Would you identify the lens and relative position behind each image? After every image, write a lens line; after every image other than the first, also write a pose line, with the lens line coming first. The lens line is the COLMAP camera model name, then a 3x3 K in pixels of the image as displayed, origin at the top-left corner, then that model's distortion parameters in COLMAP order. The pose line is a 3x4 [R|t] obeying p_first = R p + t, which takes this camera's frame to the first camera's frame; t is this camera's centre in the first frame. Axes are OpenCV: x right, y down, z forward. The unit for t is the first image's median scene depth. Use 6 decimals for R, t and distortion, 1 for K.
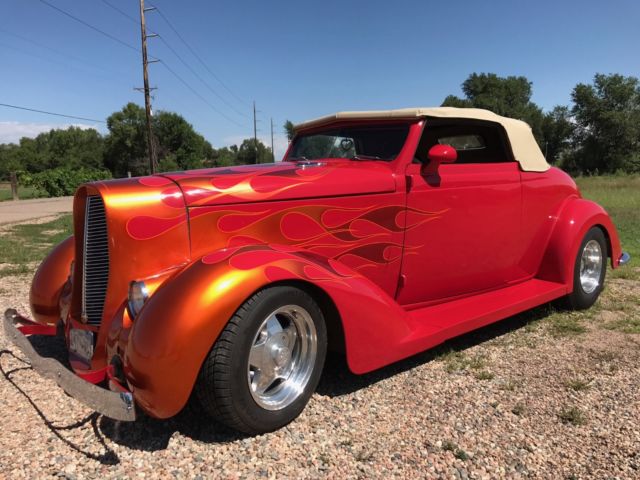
lens RADIAL K [[526.2, 0, 320.0], [0, 526.2, 240.0], [0, 0, 1]] dist [0.031114, -0.040824]
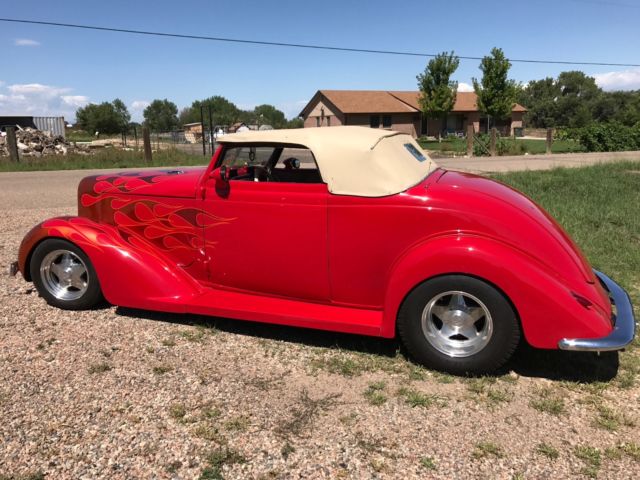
lens RADIAL K [[526.2, 0, 320.0], [0, 526.2, 240.0], [0, 0, 1]] dist [0.031114, -0.040824]
pose [[0.480609, 0.200257, -0.853764, 1.786438], [-0.115065, 0.979560, 0.164990, -0.298925], [0.869353, 0.018943, 0.493828, 0.735703]]
